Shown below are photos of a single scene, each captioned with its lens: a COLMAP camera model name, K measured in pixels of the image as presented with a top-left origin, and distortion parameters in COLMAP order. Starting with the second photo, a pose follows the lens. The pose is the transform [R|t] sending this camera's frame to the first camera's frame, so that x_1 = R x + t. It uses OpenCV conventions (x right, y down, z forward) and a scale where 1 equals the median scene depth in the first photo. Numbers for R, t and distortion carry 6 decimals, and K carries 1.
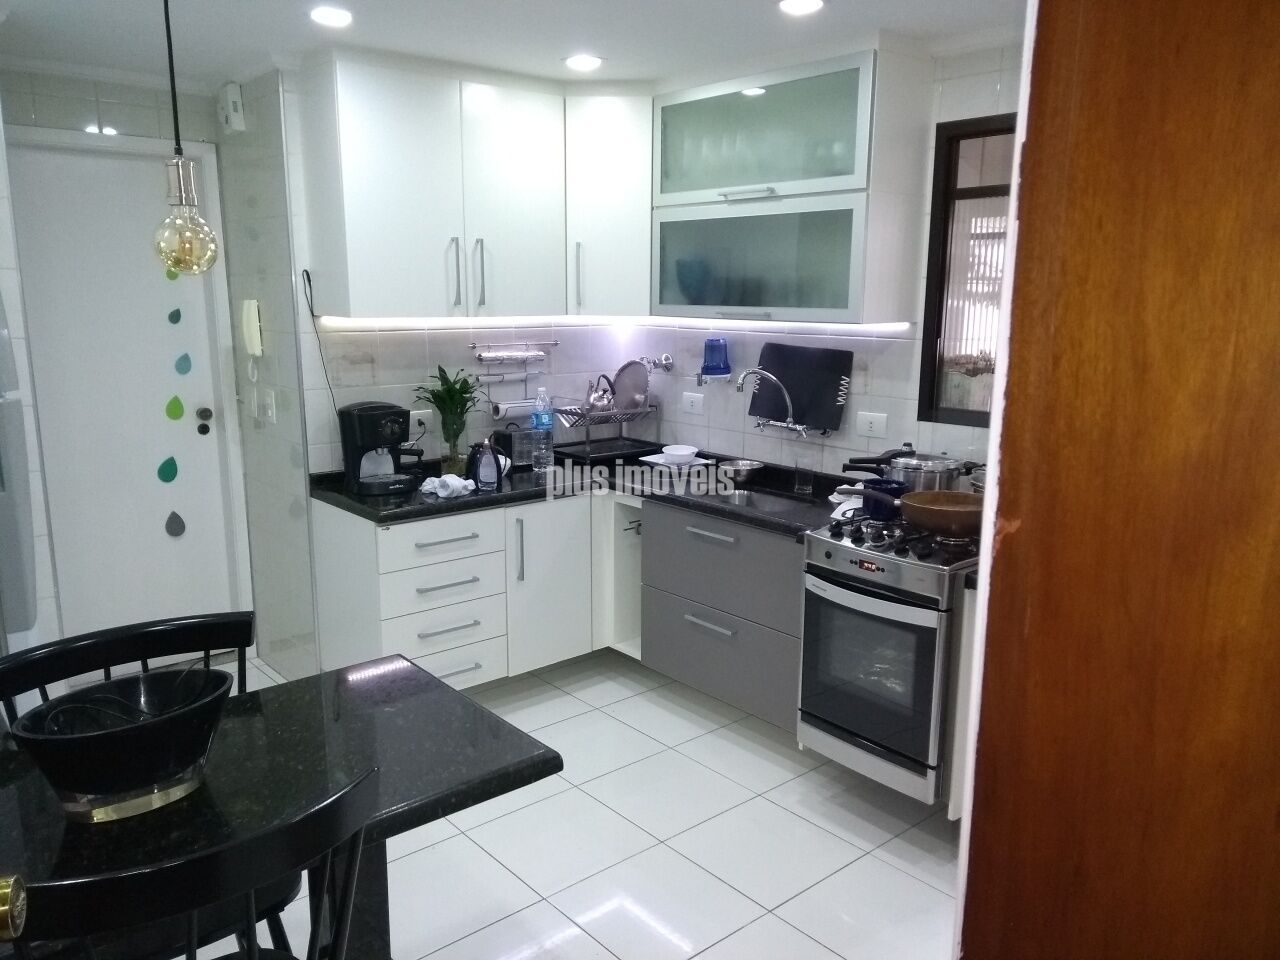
lens RADIAL K [[980.5, 0, 636.4], [0, 980.5, 482.4], [0, 0, 1]] dist [0.072324, -0.090784]
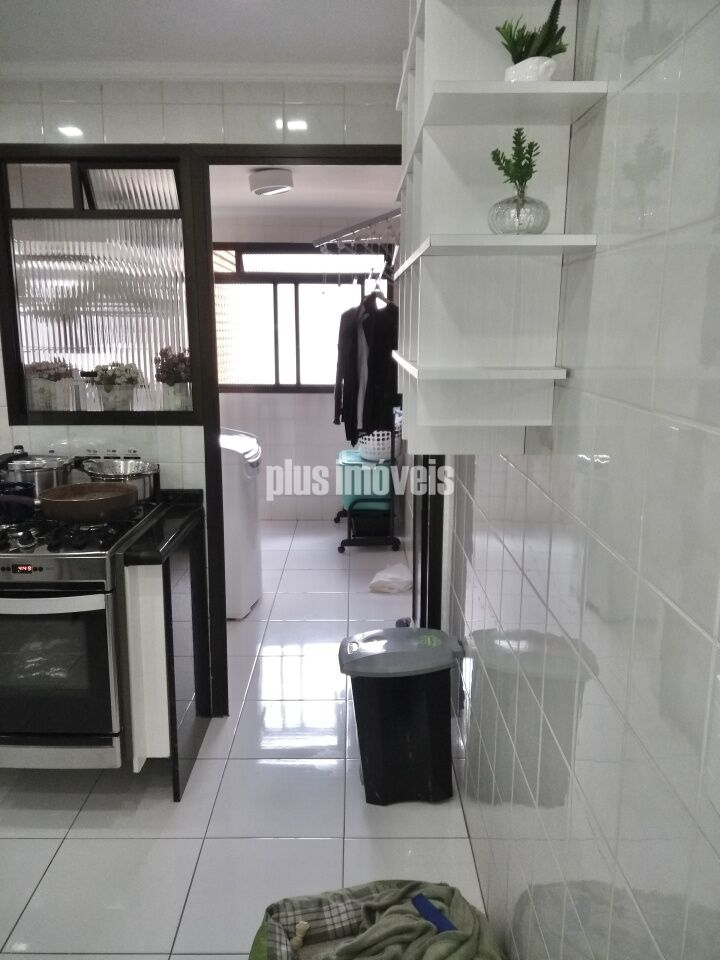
lens RADIAL K [[735.4, 0, 358.6], [0, 735.4, 475.4], [0, 0, 1]] dist [0.072324, -0.090784]
pose [[0.642788, -0.149259, 0.751363, -0.098083], [0.146464, 0.986686, 0.070707, -0.012634], [-0.751913, 0.064598, 0.656090, 0.225649]]
